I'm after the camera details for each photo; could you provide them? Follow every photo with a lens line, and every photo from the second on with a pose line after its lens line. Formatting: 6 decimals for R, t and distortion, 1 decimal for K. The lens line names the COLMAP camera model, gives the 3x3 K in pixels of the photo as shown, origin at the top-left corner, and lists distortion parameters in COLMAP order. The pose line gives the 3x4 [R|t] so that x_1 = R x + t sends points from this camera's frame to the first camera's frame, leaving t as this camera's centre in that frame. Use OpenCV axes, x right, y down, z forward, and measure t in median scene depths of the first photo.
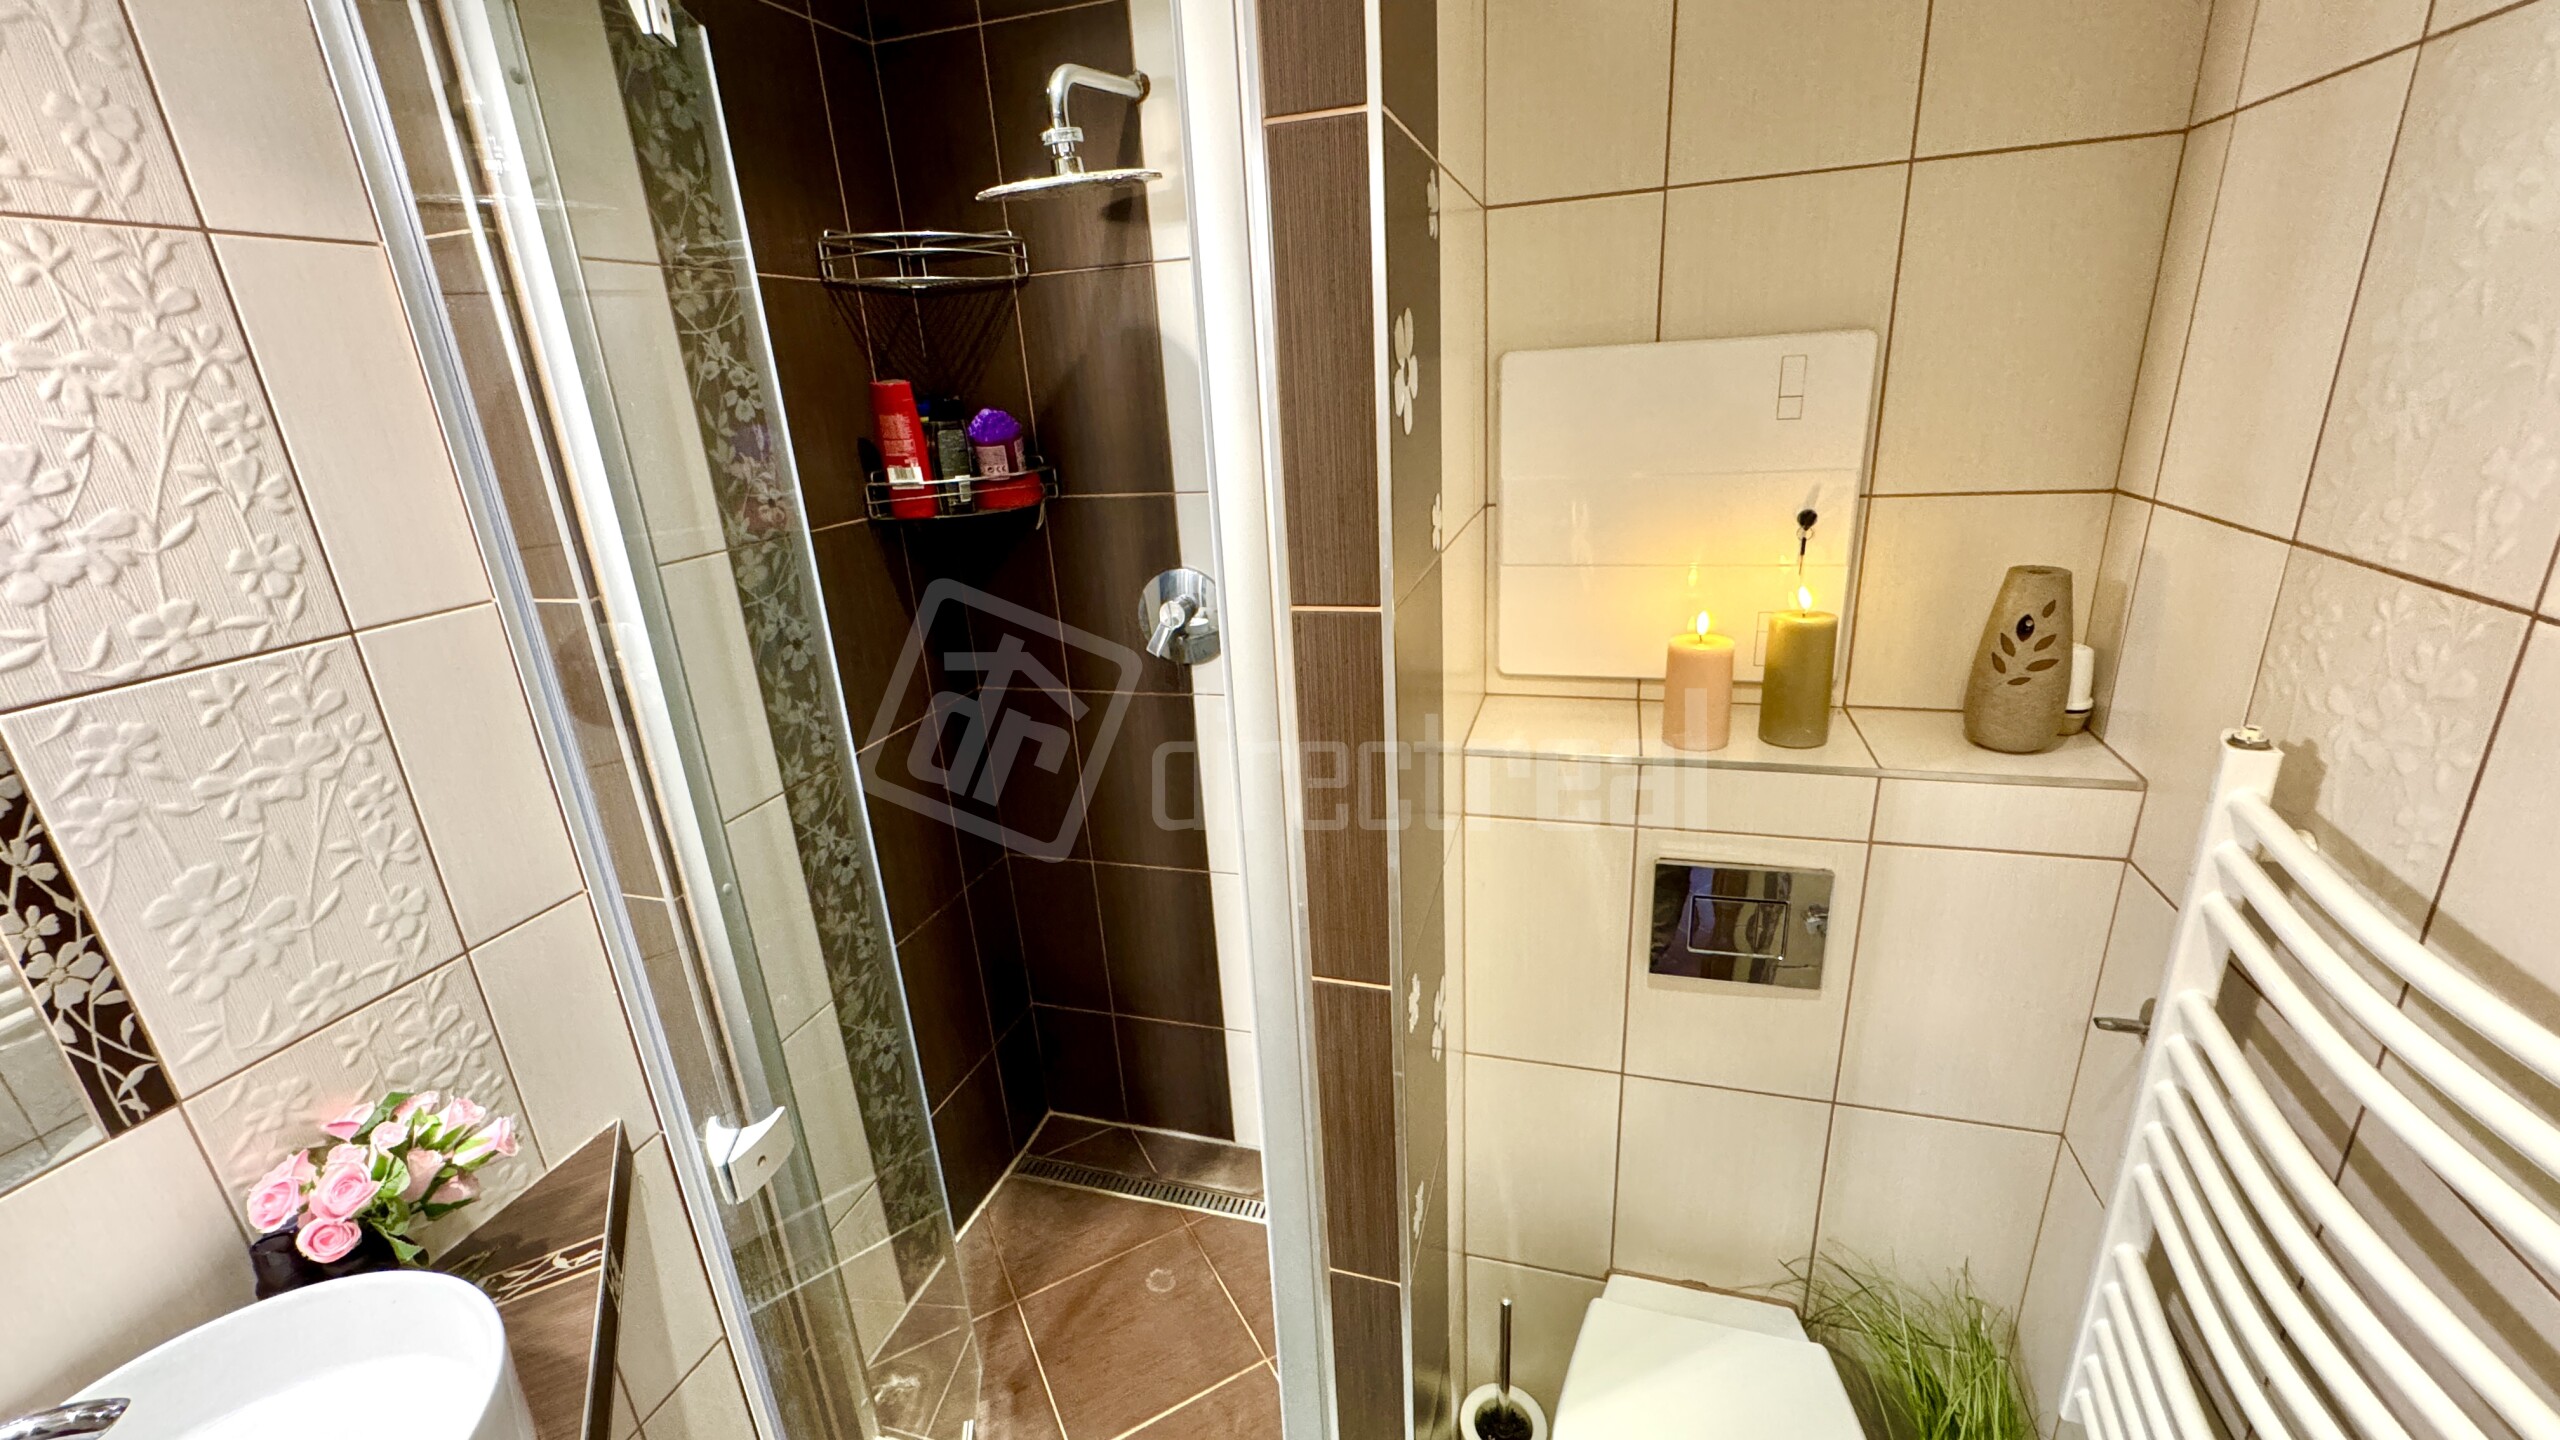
lens RADIAL K [[1021.0, 0, 1283.1], [0, 1021.0, 718.7], [0, 0, 1]] dist [-0.004511, 0.000646]
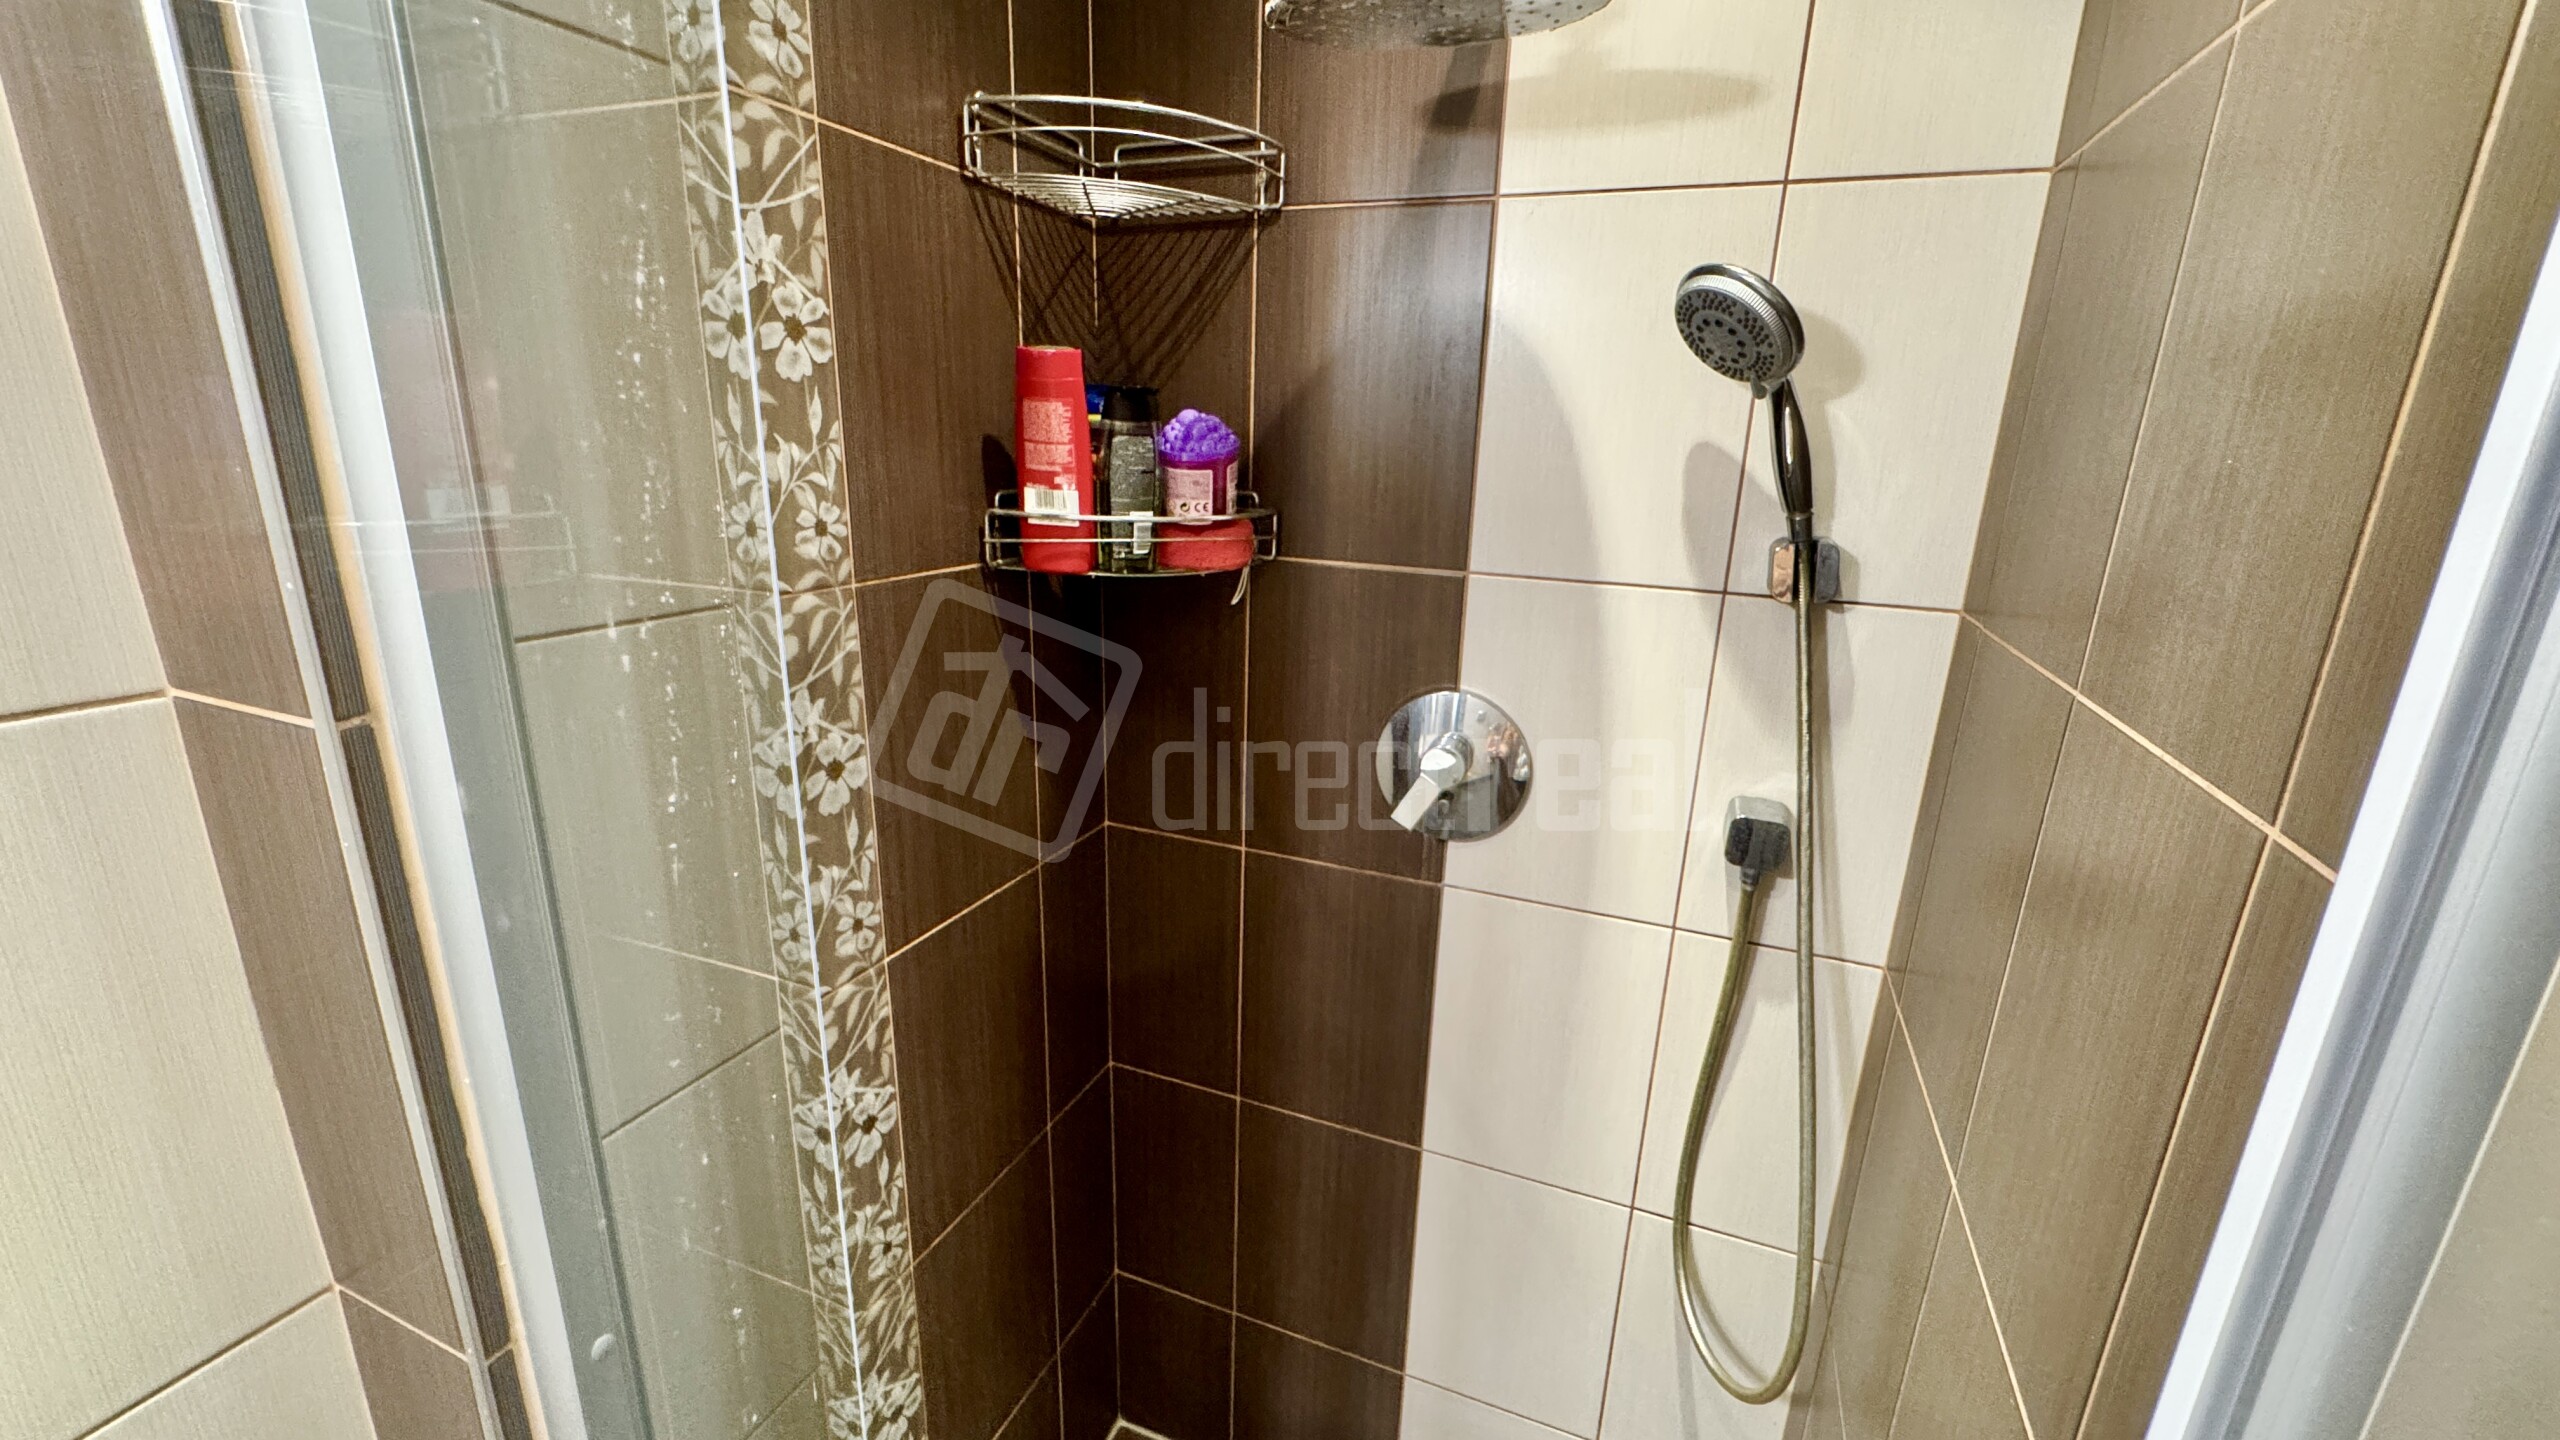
lens RADIAL K [[1021.0, 0, 1283.6], [0, 1021.0, 718.6], [0, 0, 1]] dist [-0.004511, 0.000646]
pose [[0.992368, 0.109592, -0.056529, -0.280916], [-0.112400, 0.992447, -0.049138, -0.146043], [0.050717, 0.055117, 0.997191, 0.618364]]
